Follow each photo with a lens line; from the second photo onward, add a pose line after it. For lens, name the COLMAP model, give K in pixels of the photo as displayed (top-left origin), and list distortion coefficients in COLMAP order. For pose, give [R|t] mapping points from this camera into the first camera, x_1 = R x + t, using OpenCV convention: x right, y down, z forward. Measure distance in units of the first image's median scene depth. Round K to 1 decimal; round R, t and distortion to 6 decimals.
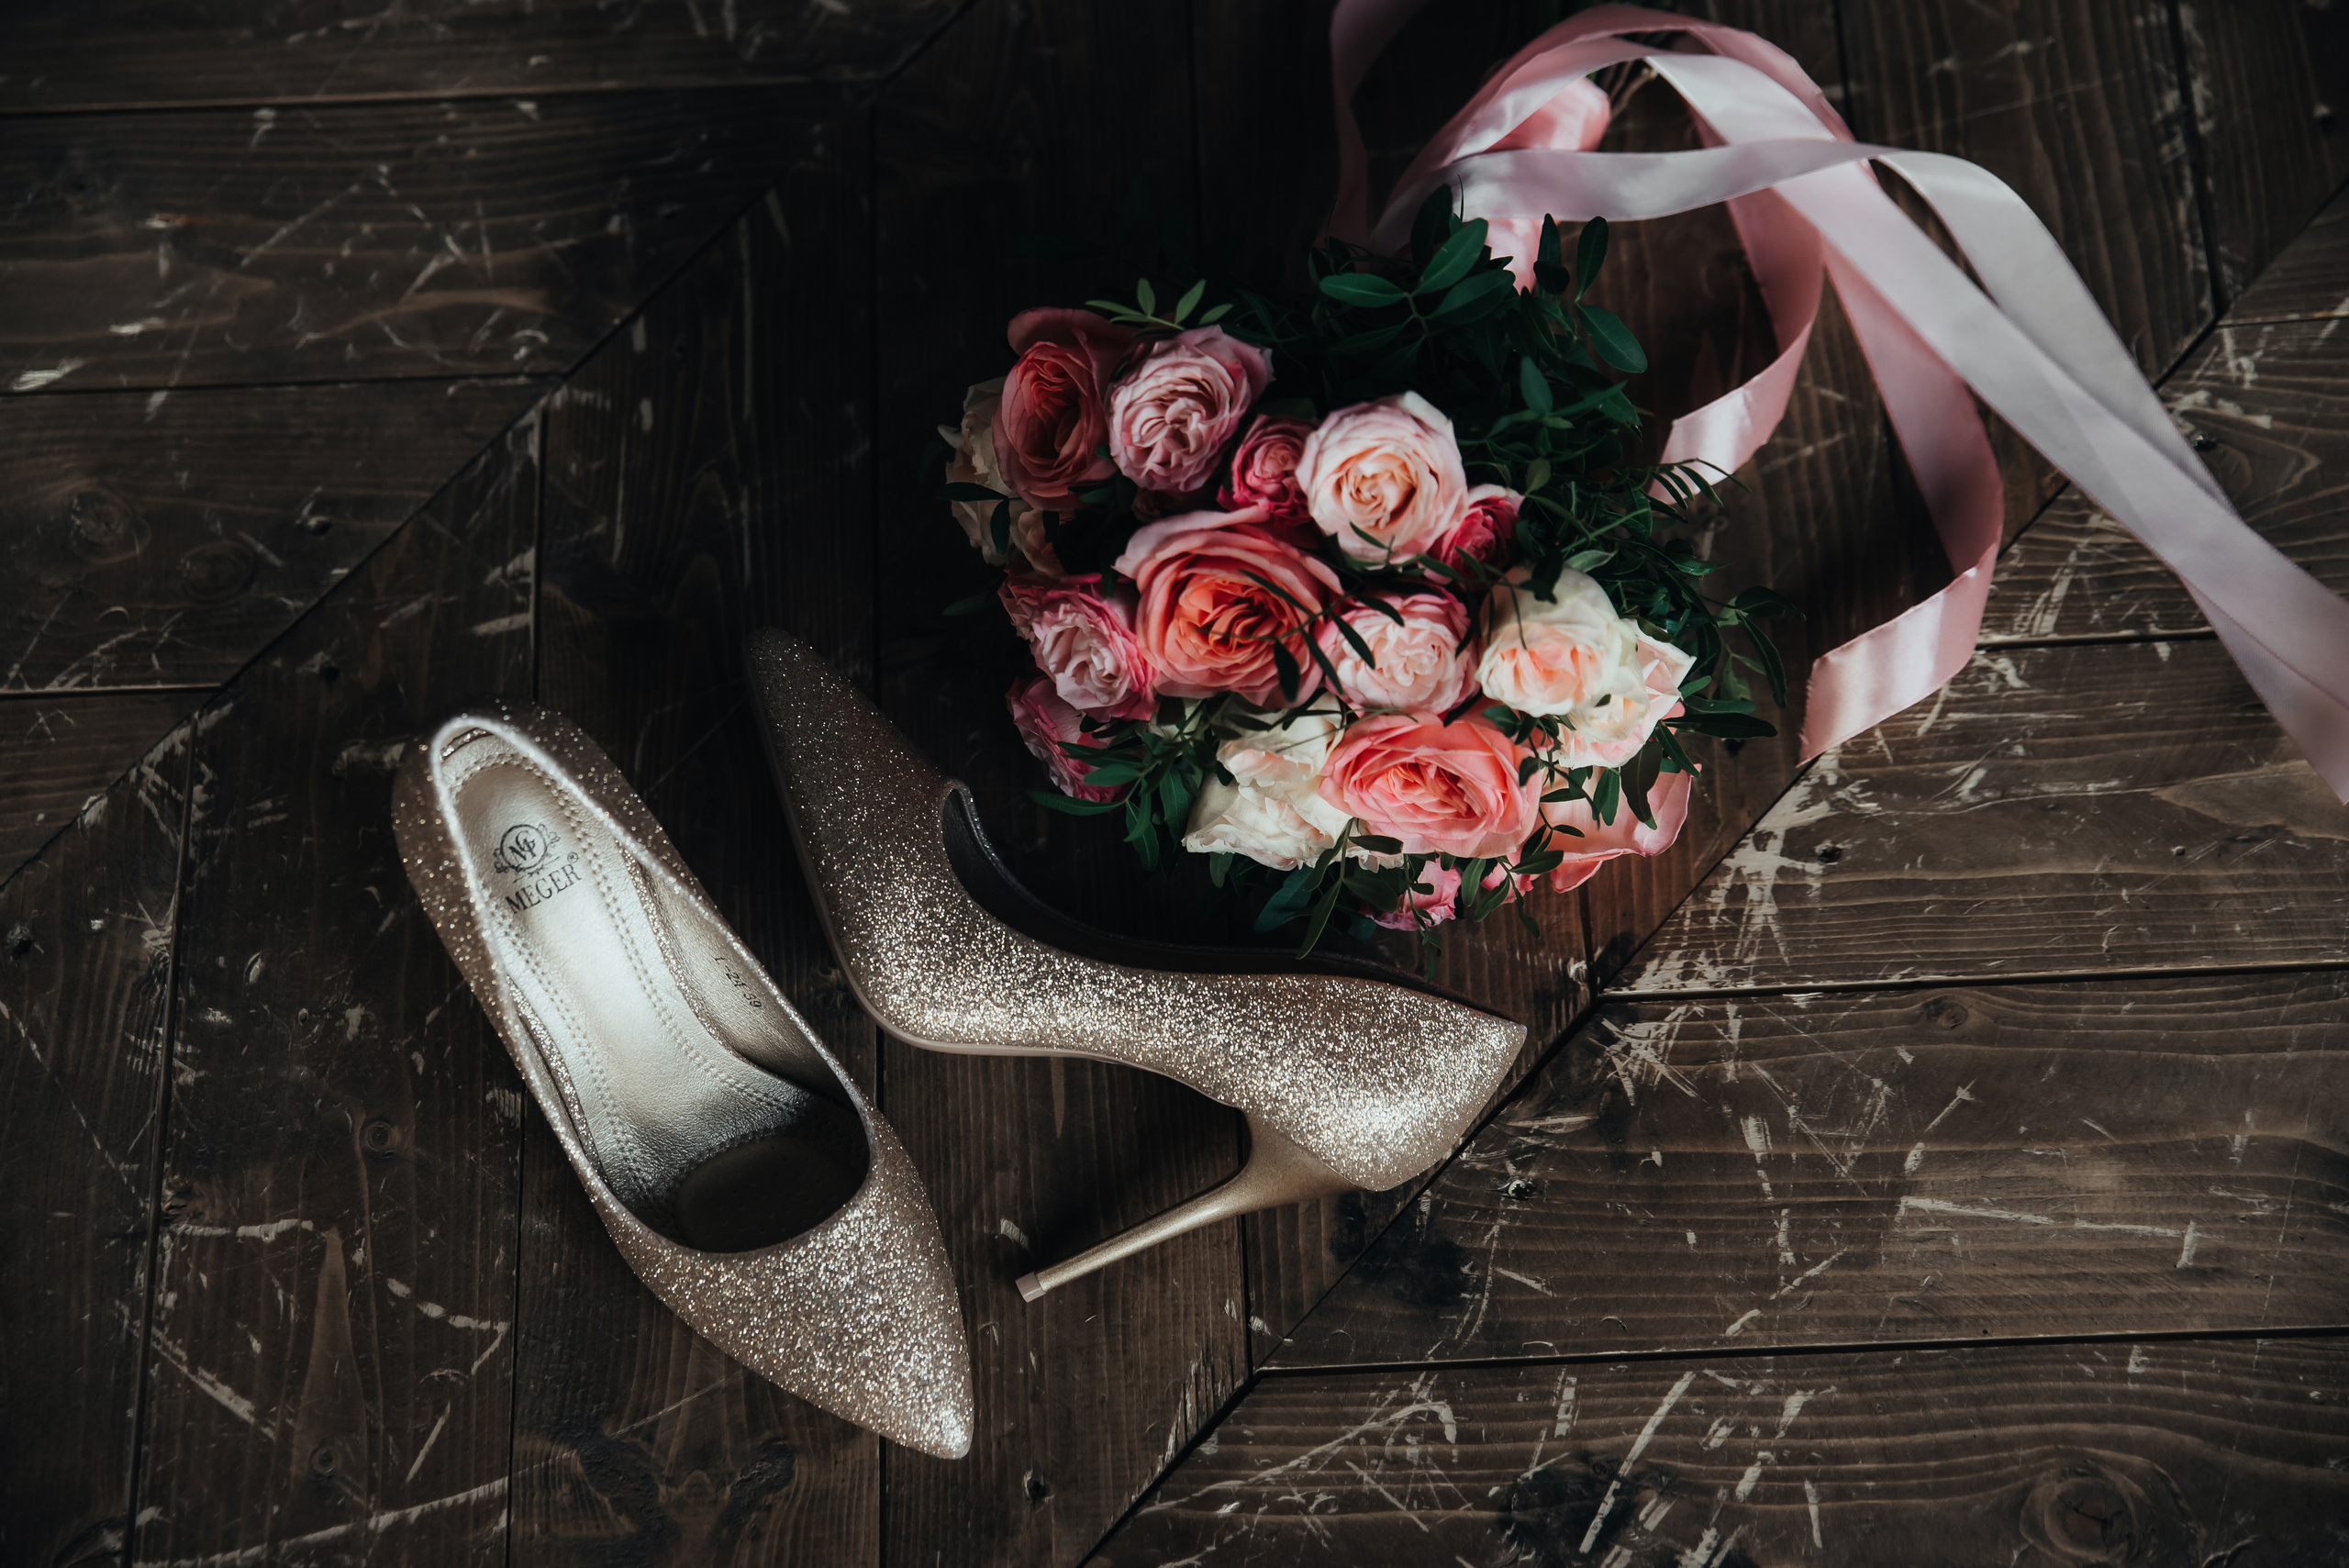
lens RADIAL K [[3359.9, 0, 1159.6], [0, 3359.9, 783.3], [0, 0, 1]] dist [0.068311, 0.101222]
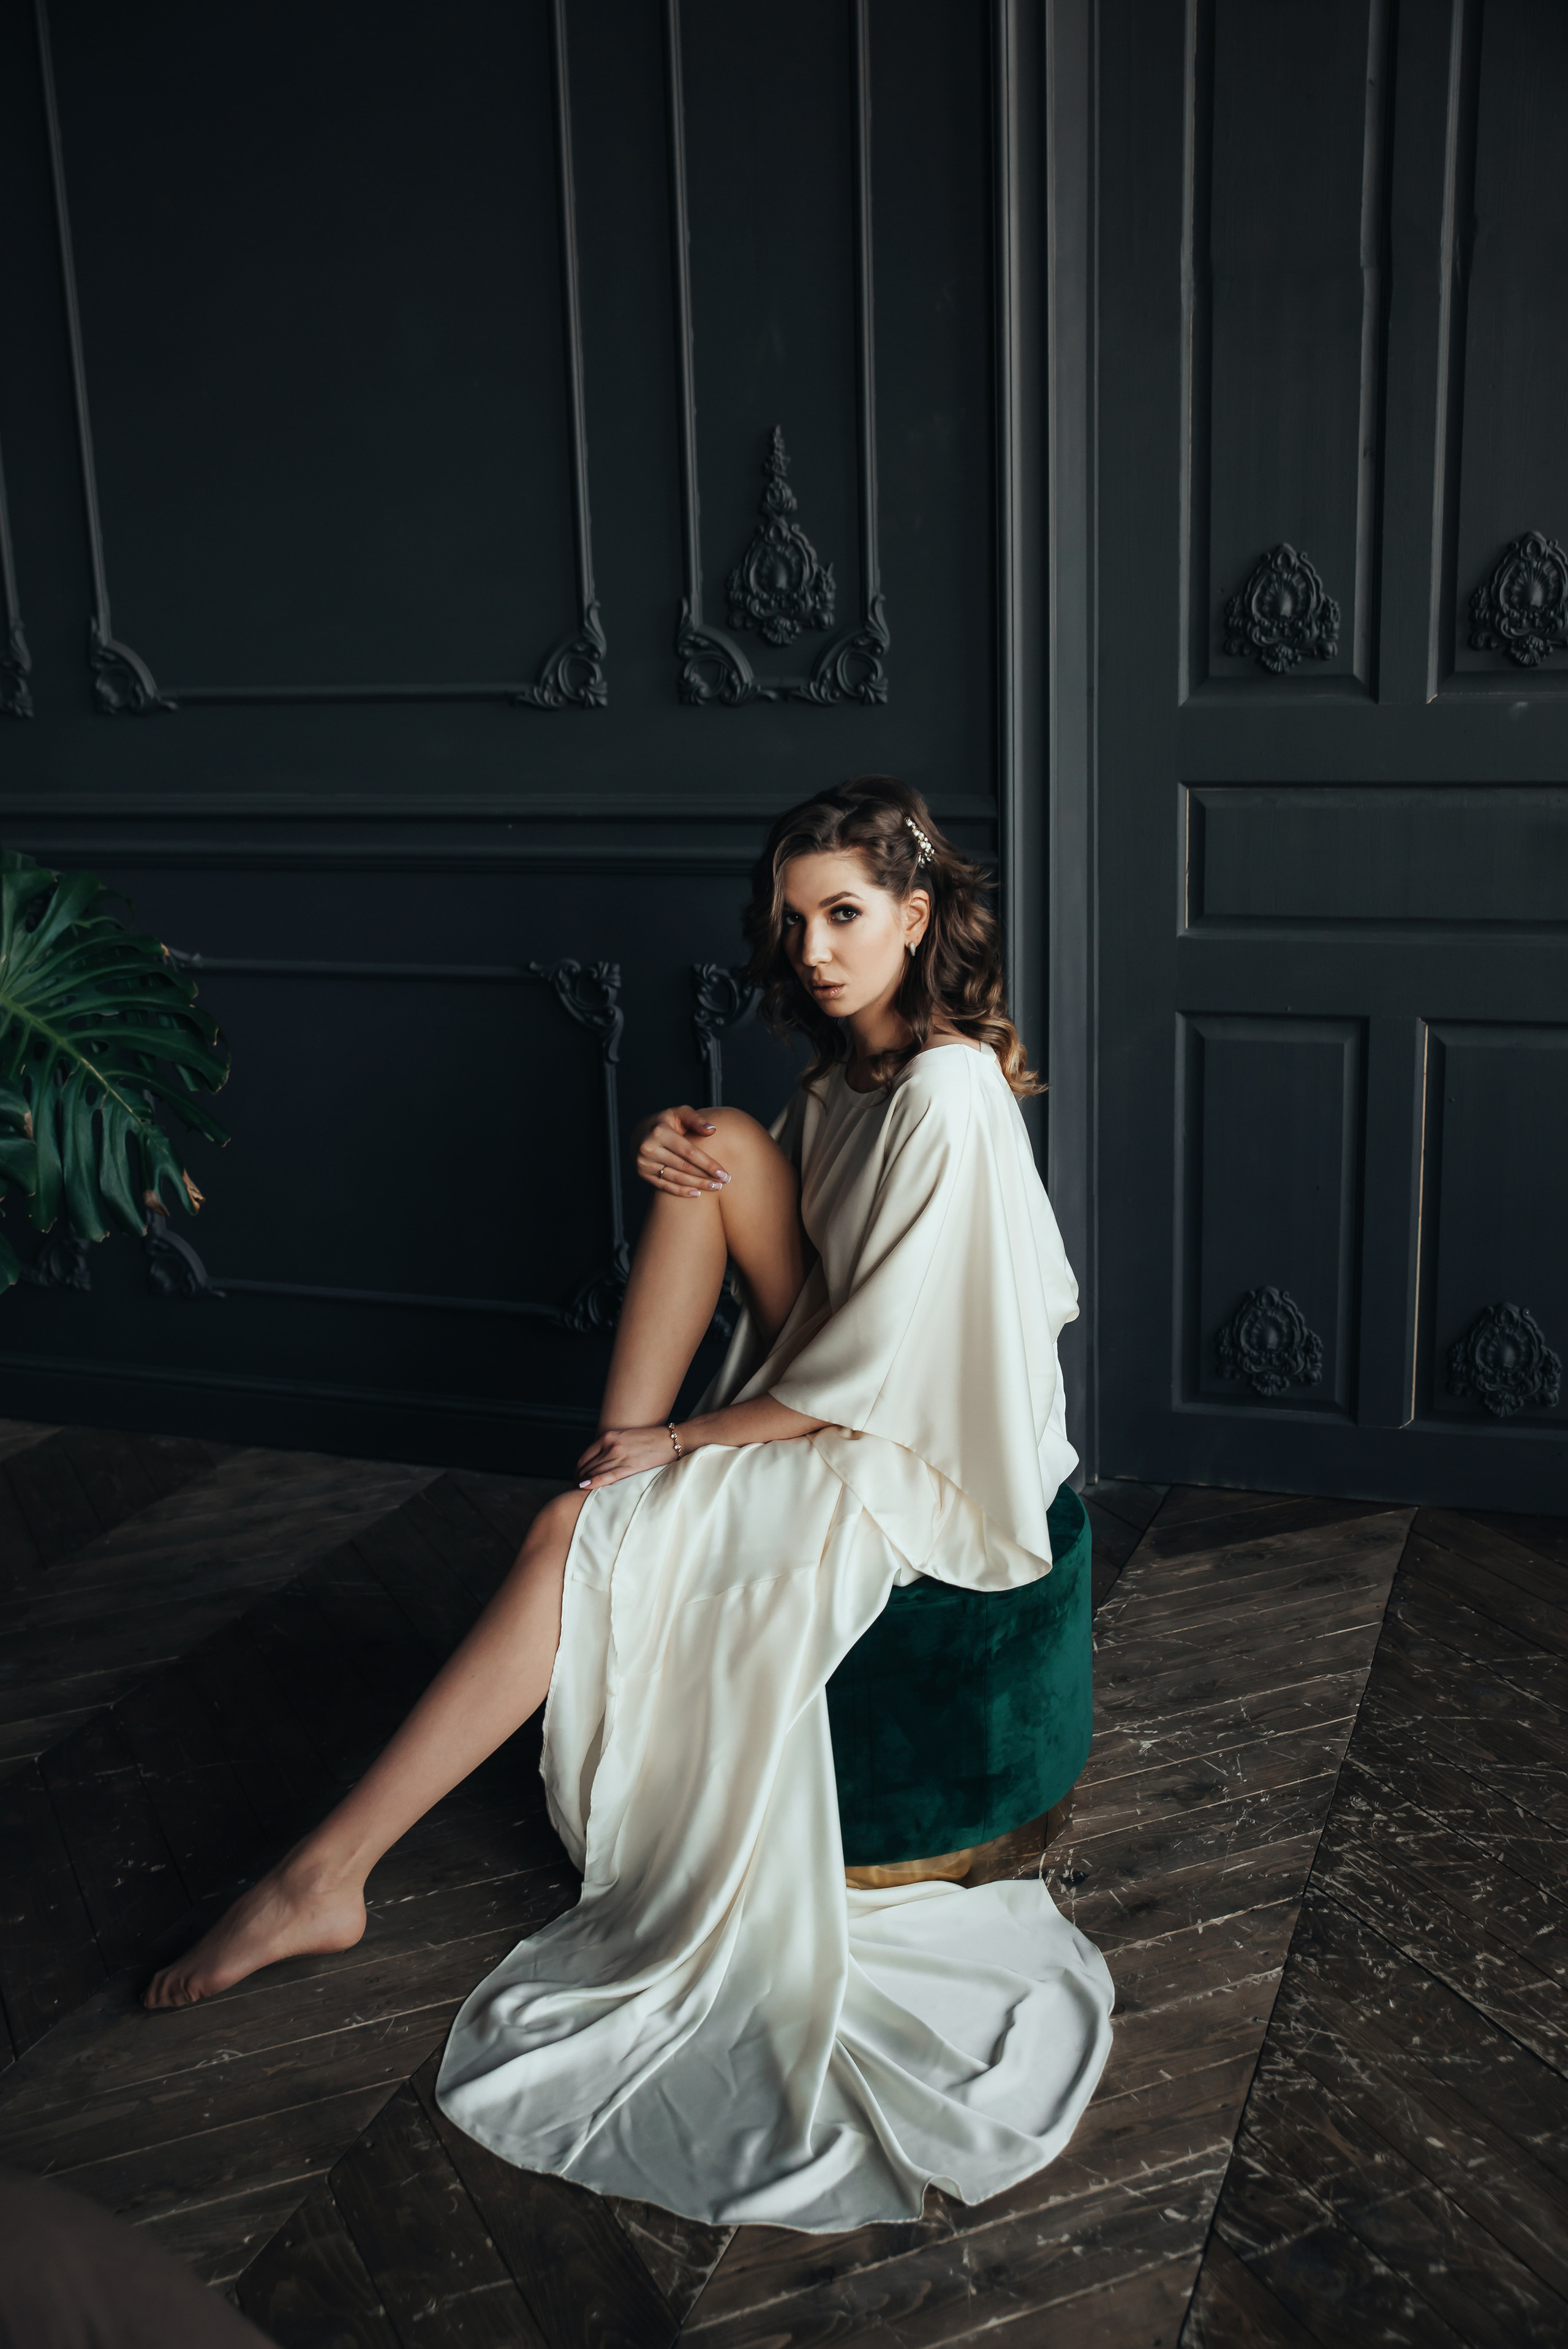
lens RADIAL K [[2414.7, 0, 778.1], [0, 2414.7, 1173.9], [0, 0, 1]] dist [-0.013280, -0.004139]
pose [[0.922862, -0.075165, 0.377726, -1.110722], [0.356980, 0.535030, -0.765708, 1.758680], [-0.144540, 0.841483, 0.520591, -1.064927]]
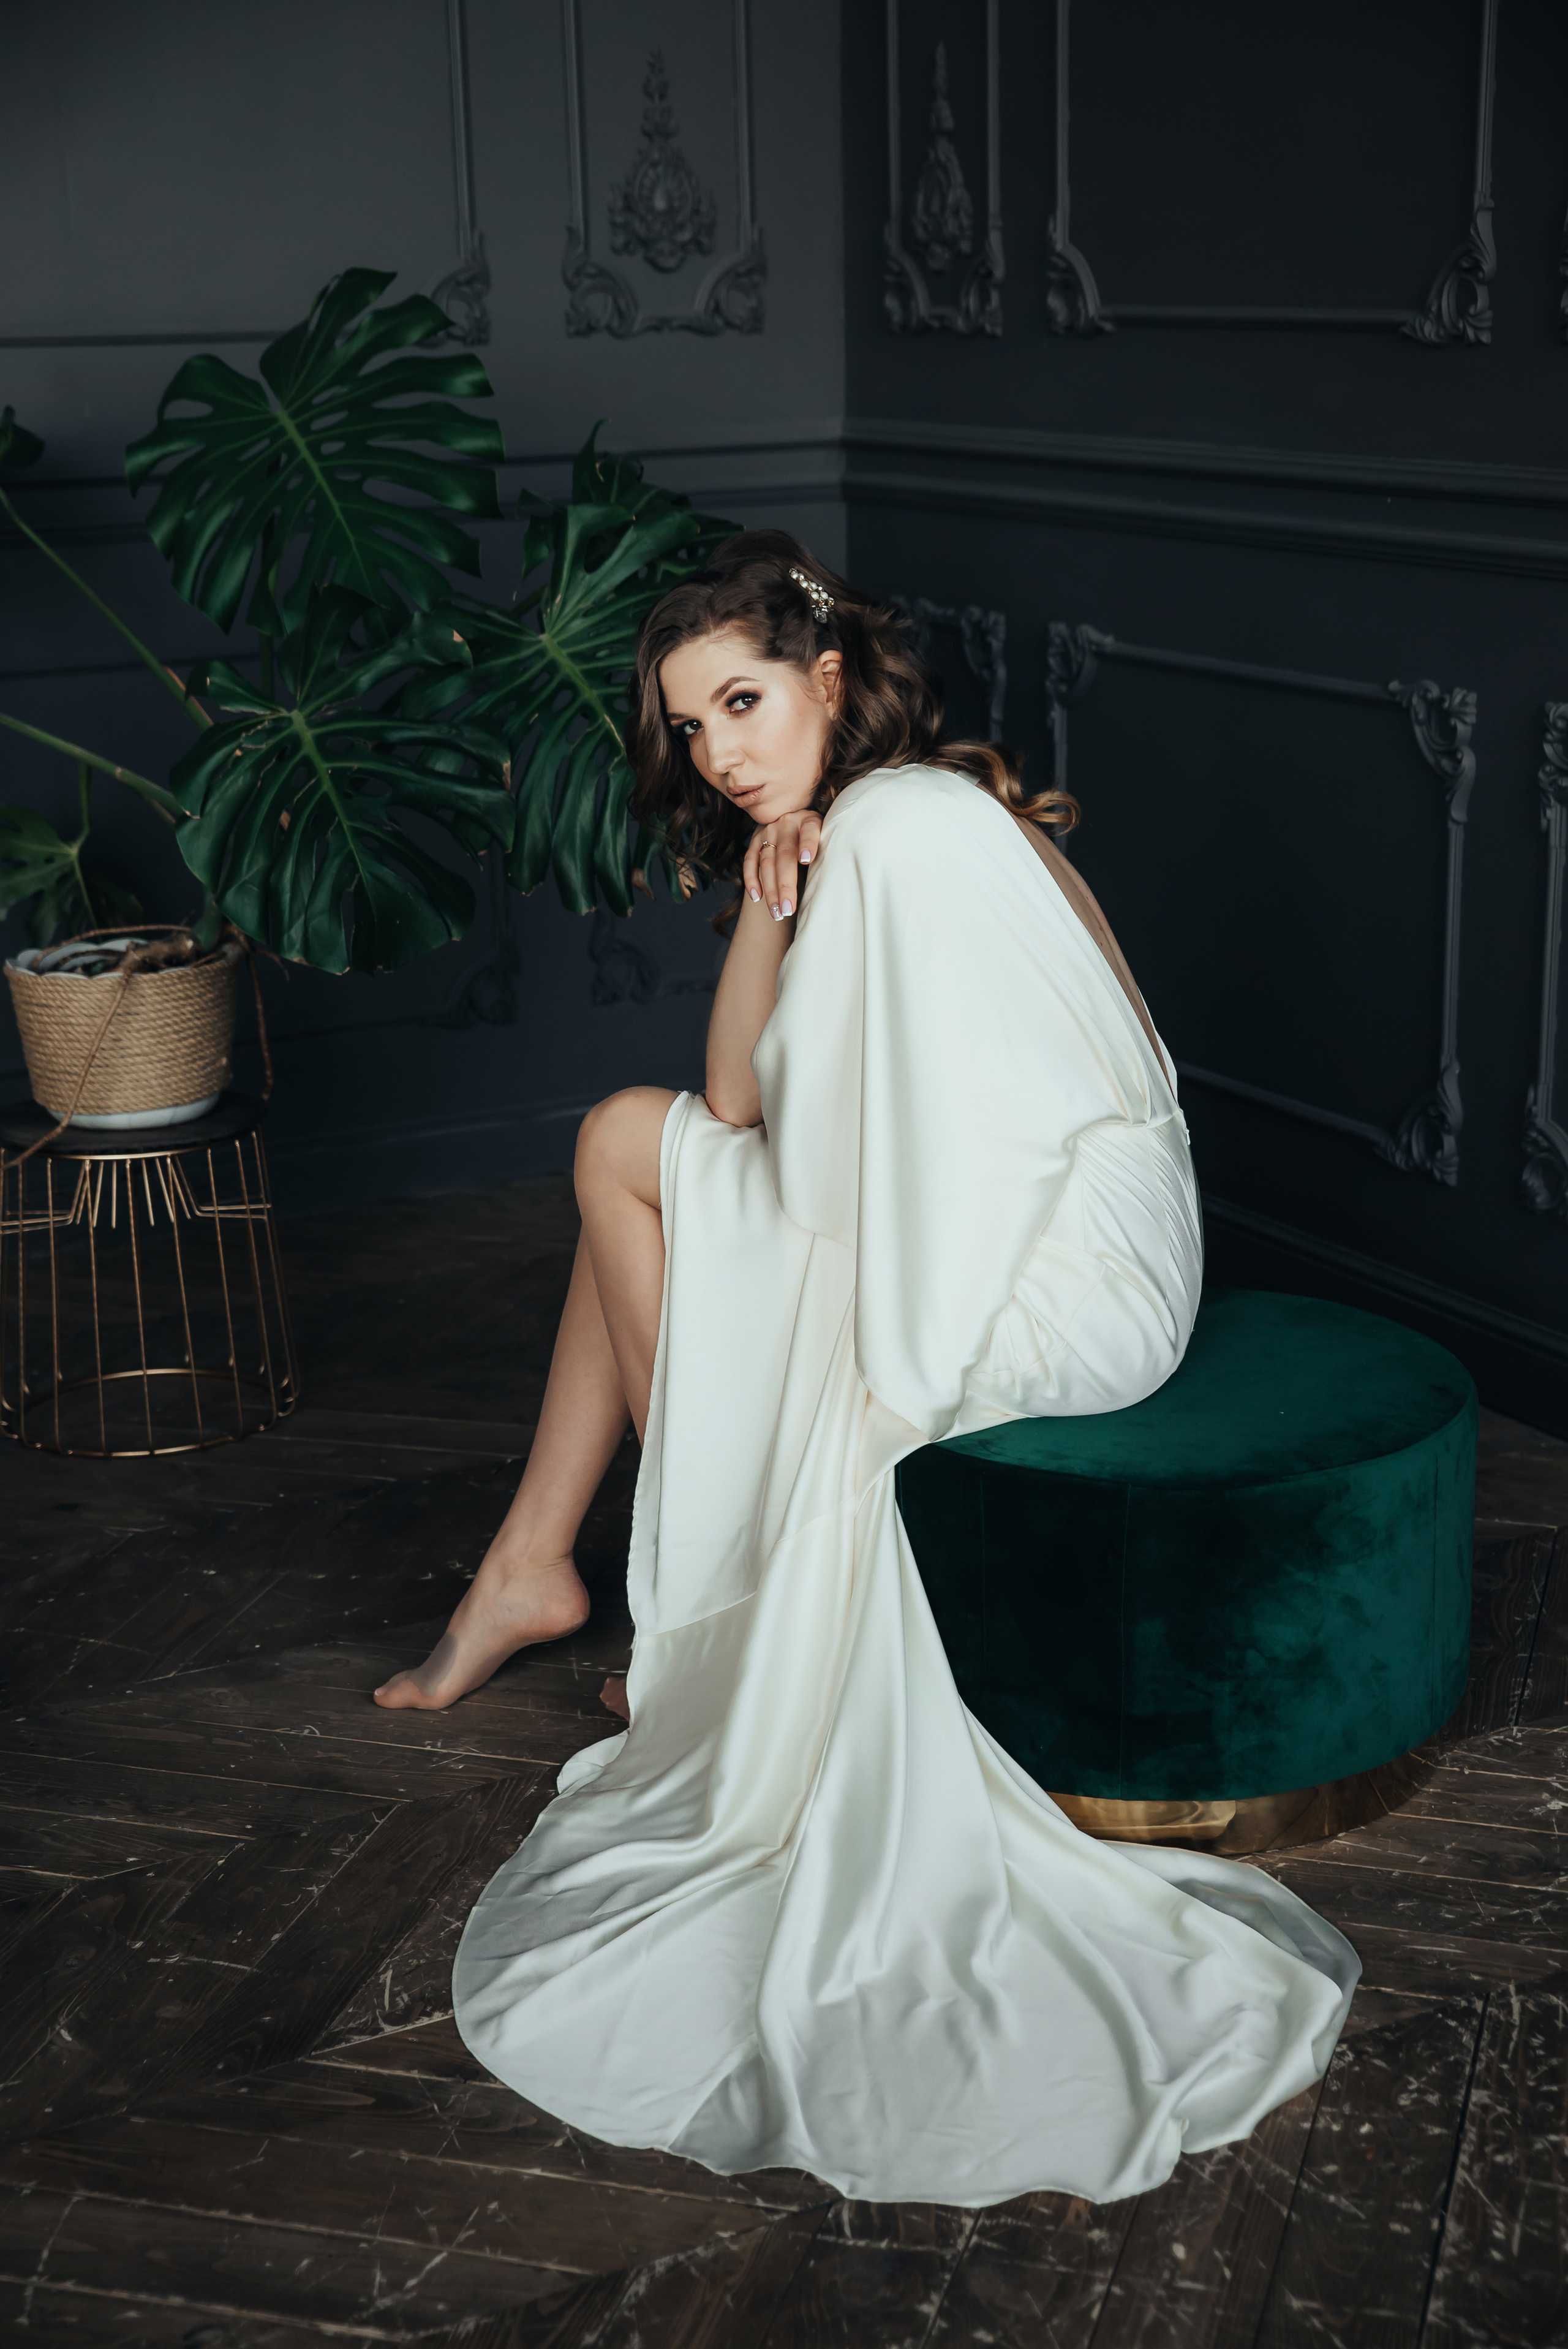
lens RADIAL K [[3420.1, 0, 771.8], [0, 3420.1, 1182.0], [0, 0, 1]] dist [0.086158, 0.084513]
pose [[0.945511, 0.108265, -0.307064, 0.624596], [-0.310746, 0.581585, -0.751795, 2.251053], [0.097191, 0.806249, 0.583538, -1.324843]]
